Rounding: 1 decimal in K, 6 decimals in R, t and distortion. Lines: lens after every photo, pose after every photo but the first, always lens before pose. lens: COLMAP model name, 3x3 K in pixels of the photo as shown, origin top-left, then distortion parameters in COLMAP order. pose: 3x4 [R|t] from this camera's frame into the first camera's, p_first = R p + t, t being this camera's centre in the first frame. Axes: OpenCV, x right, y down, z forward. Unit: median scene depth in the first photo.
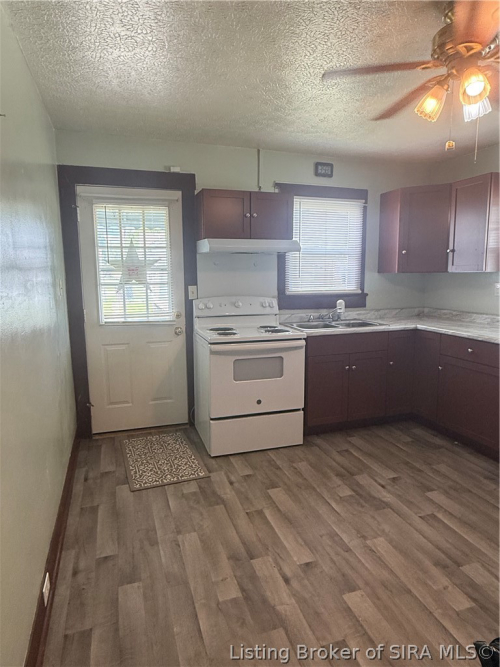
lens RADIAL K [[407.0, 0, 260.8], [0, 407.0, 336.2], [0, 0, 1]] dist [0.001639, -0.001577]
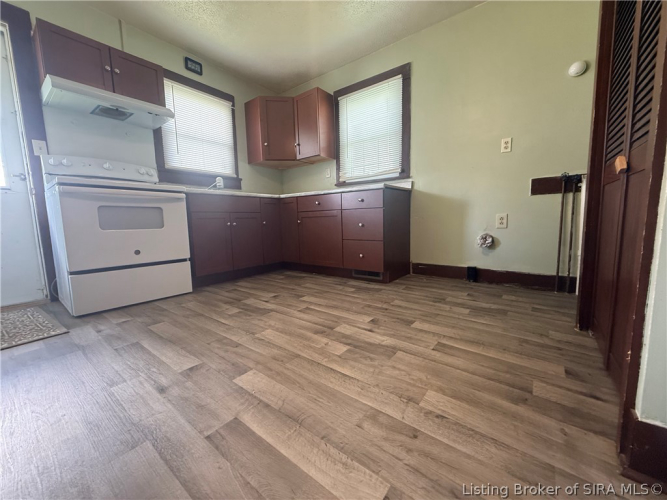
lens RADIAL K [[262.5, 0, 334.2], [0, 262.5, 248.9], [0, 0, 1]] dist [0.002075, -0.000428]
pose [[0.838558, -0.075782, 0.539515, 0.046837], [0.098348, 0.995066, -0.013090, 0.183704], [-0.535861, 0.064037, 0.841874, 0.175806]]
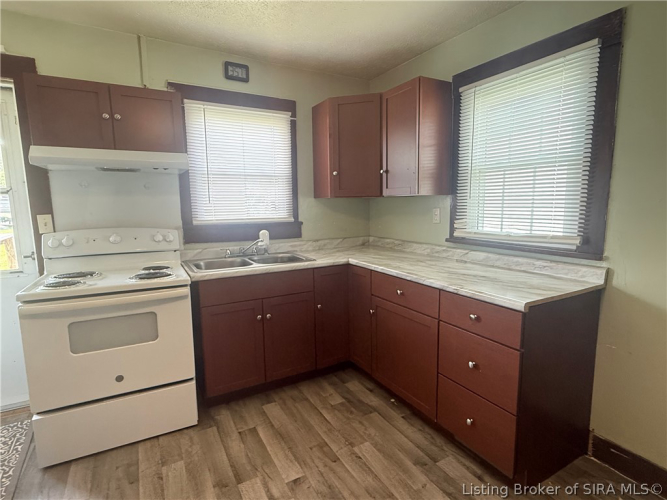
lens RADIAL K [[353.3, 0, 336.4], [0, 353.3, 247.2], [0, 0, 1]] dist [0.002964, -0.000417]
pose [[0.985450, -0.024578, 0.168182, 0.237954], [0.026866, 0.999575, -0.011343, -0.044925], [-0.167832, 0.015696, 0.985691, 0.284902]]
